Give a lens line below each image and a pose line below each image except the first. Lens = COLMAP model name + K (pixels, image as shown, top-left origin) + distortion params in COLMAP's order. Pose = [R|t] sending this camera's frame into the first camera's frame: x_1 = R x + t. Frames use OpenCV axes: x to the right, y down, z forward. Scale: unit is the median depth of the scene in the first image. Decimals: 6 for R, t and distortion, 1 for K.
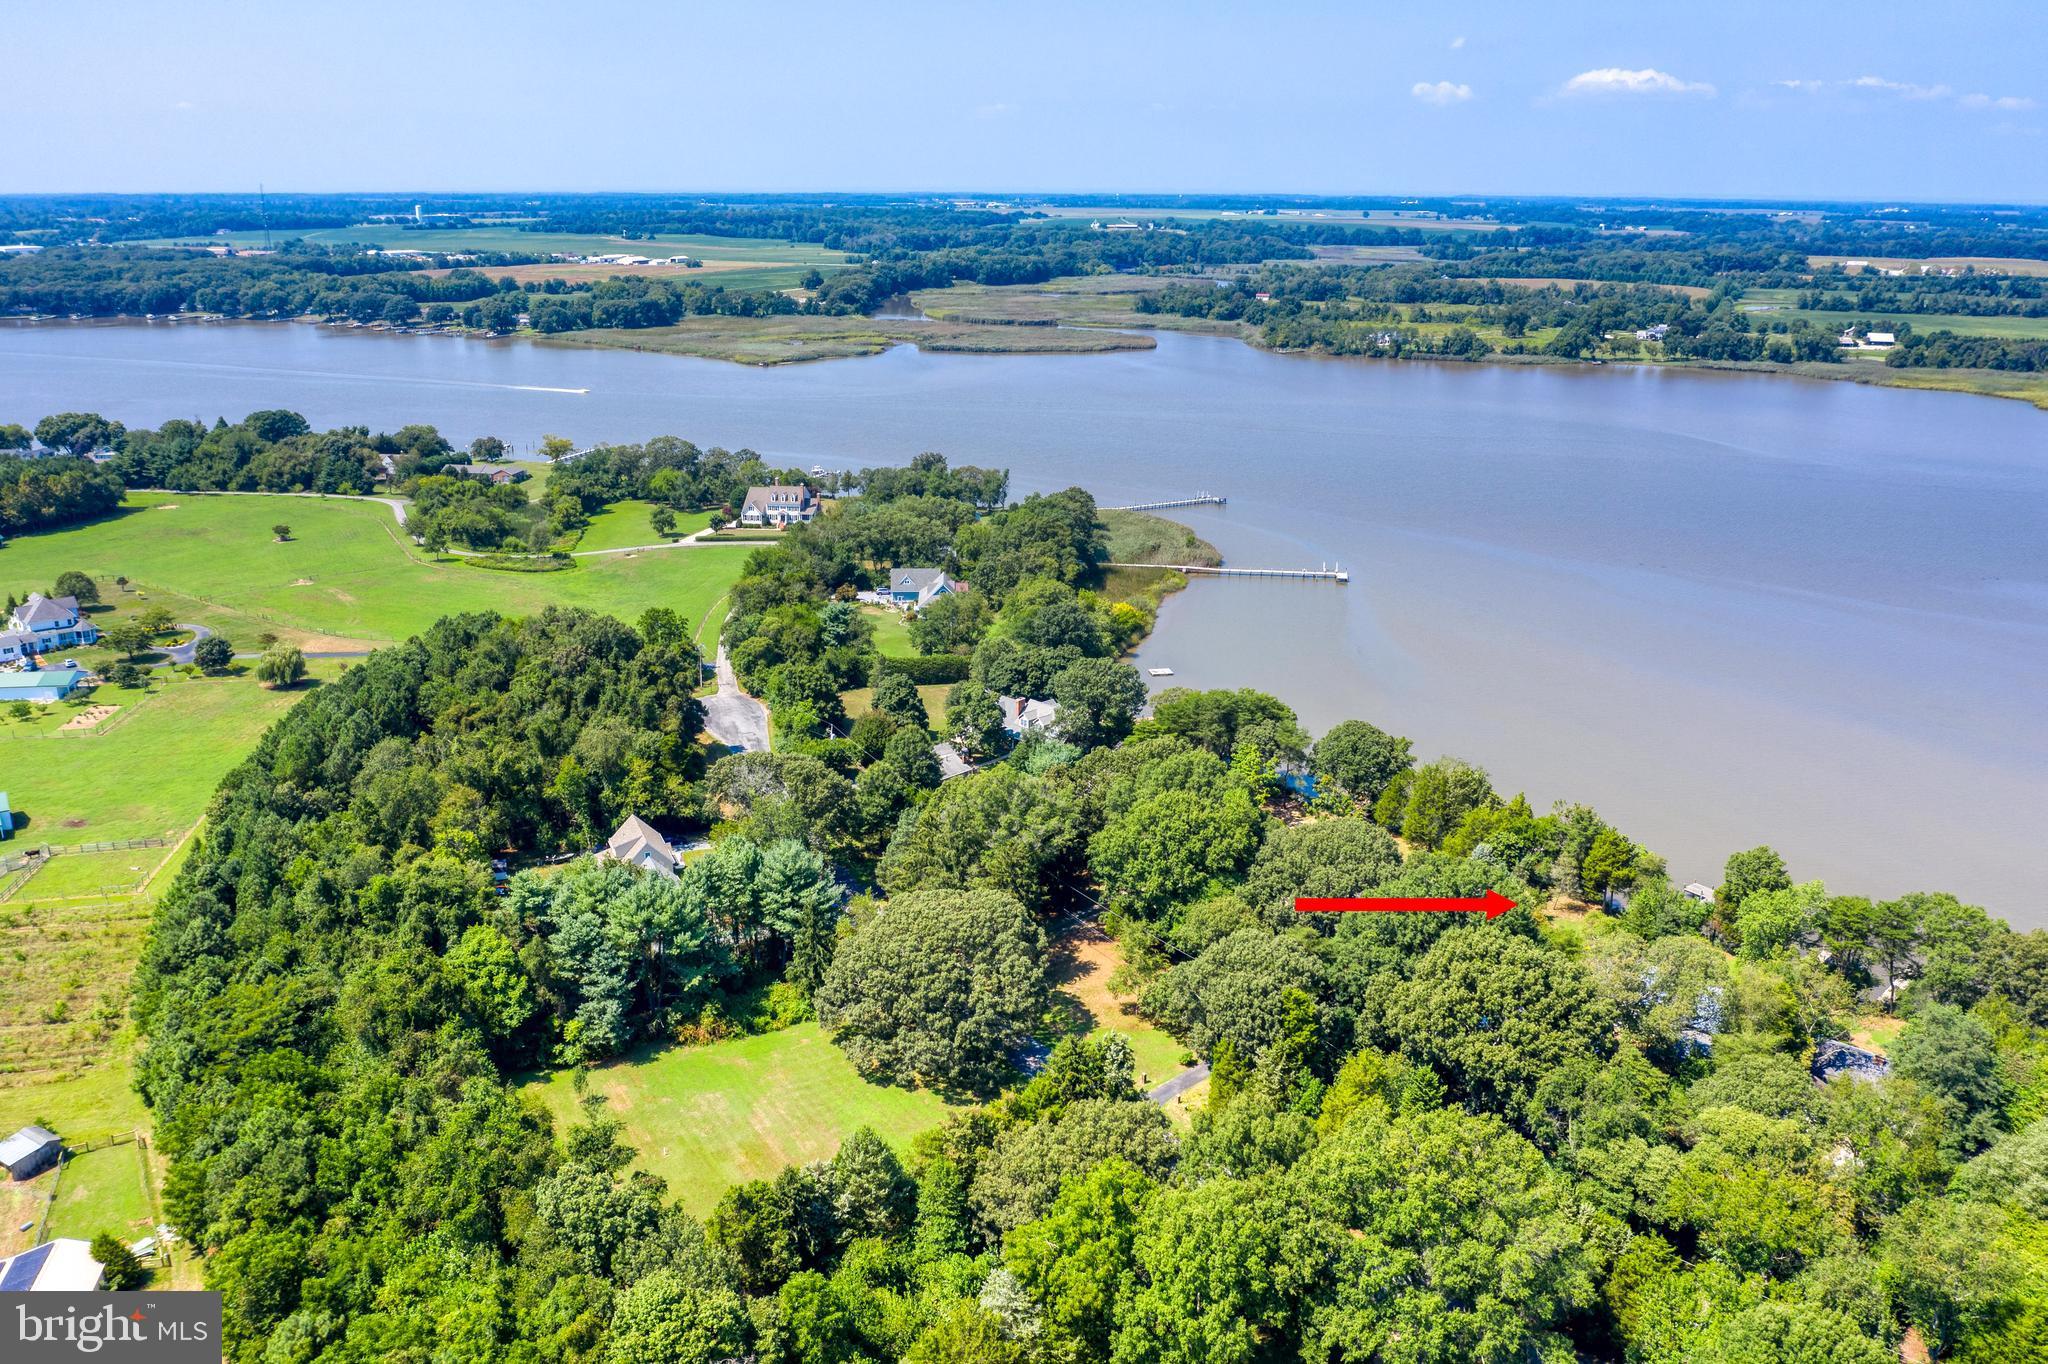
lens RADIAL K [[1584.3, 0, 1024.0], [0, 1584.3, 682.0], [0, 0, 1]] dist [-0.033692, 0.004512]
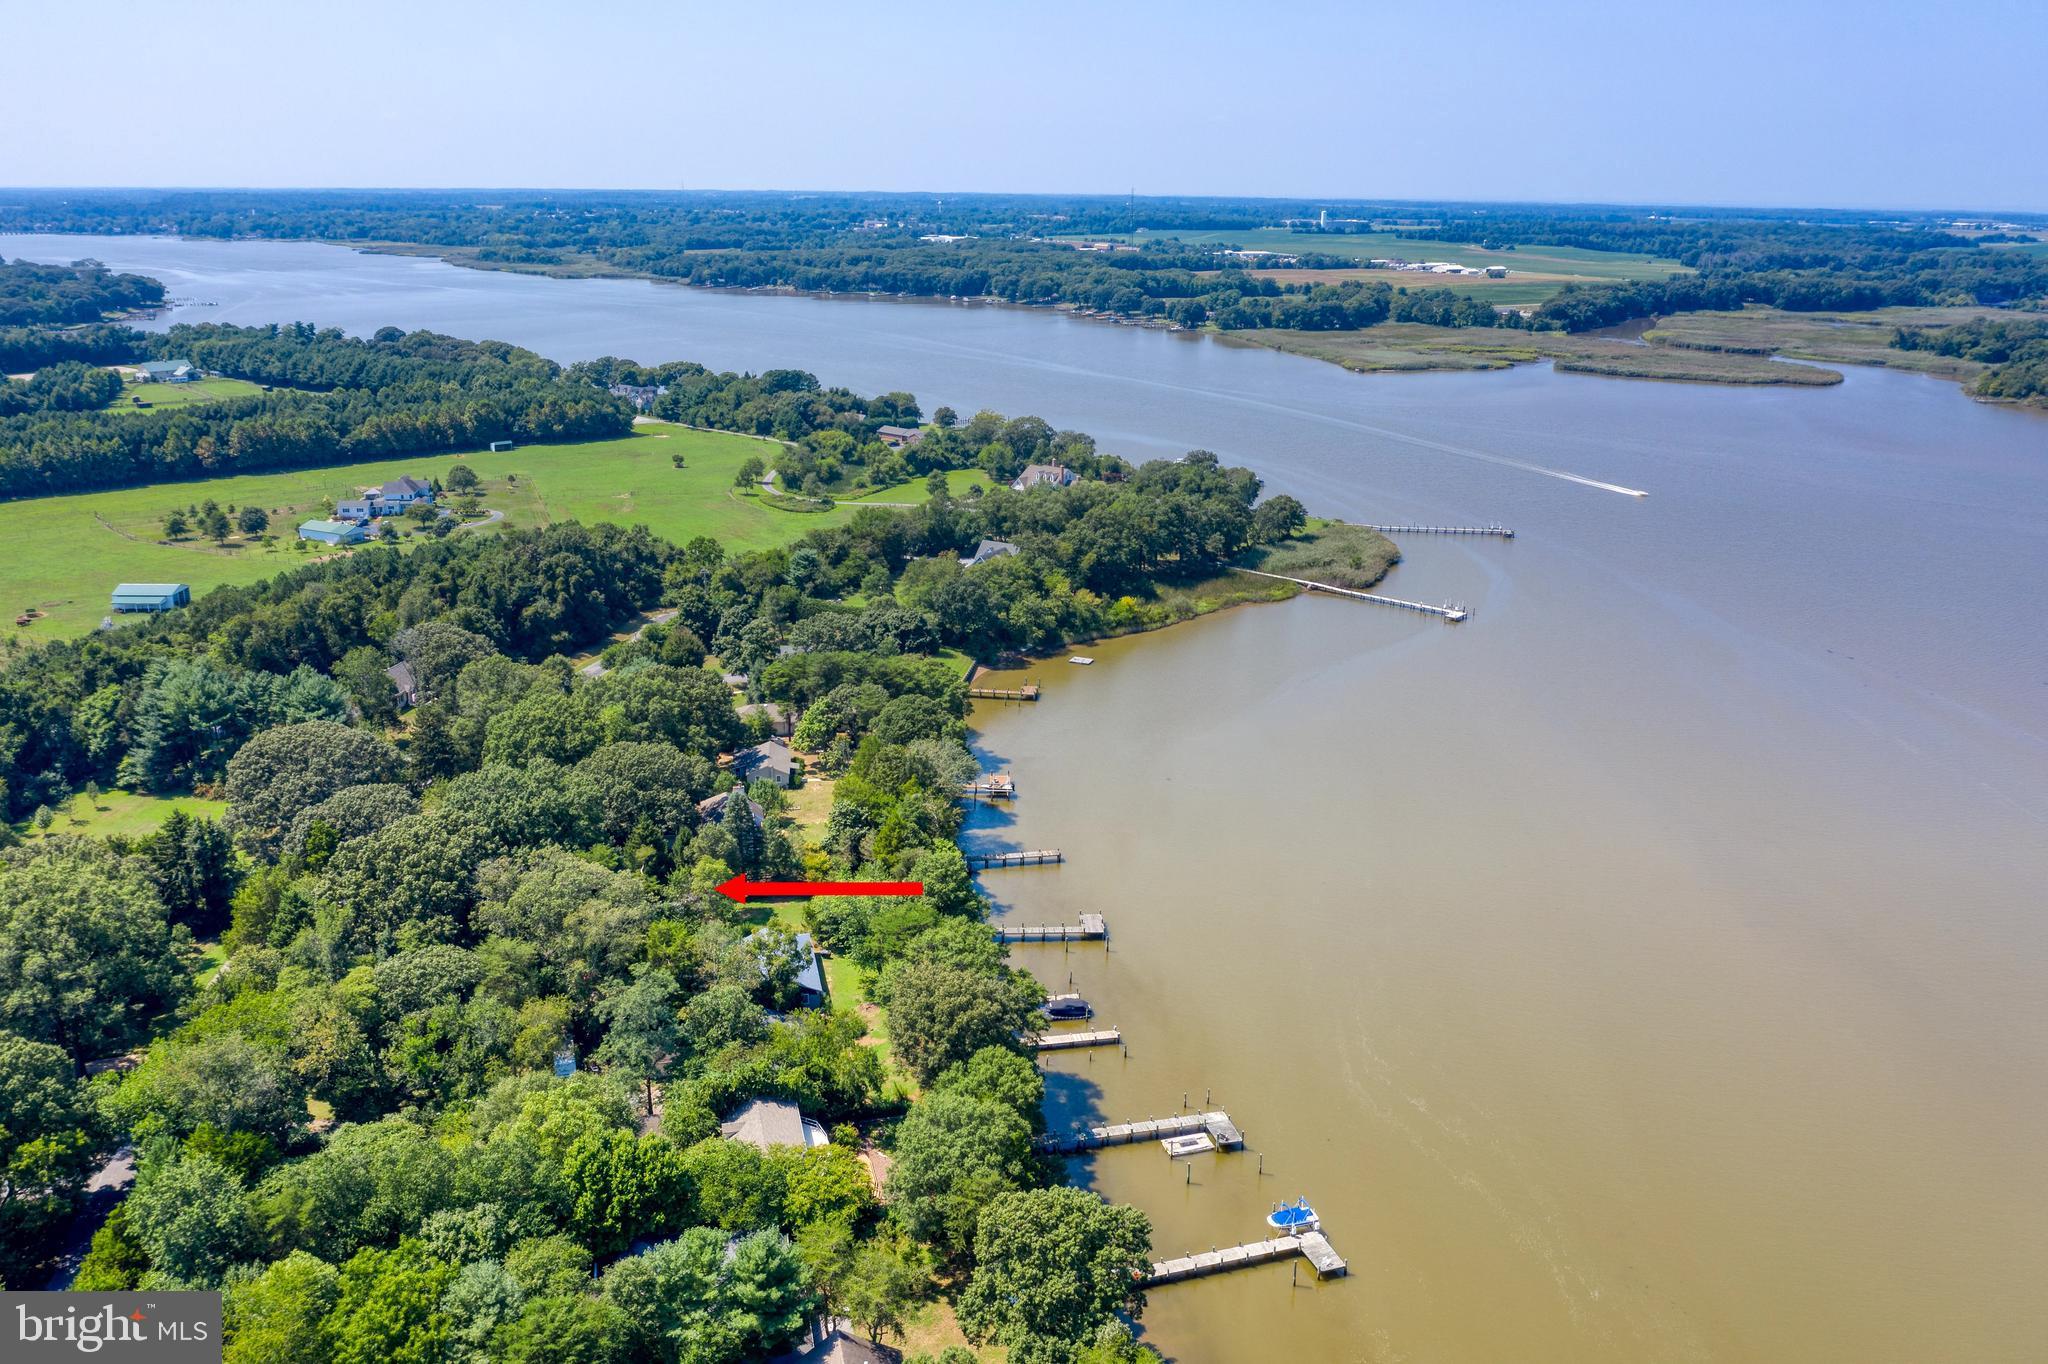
lens RADIAL K [[1584.3, 0, 1024.0], [0, 1584.3, 682.0], [0, 0, 1]] dist [-0.033692, 0.004512]
pose [[0.833447, 0.168898, -0.526156, 0.162499], [-0.171931, 0.984145, 0.043570, -0.008352], [0.525173, 0.054149, 0.849271, 0.027878]]
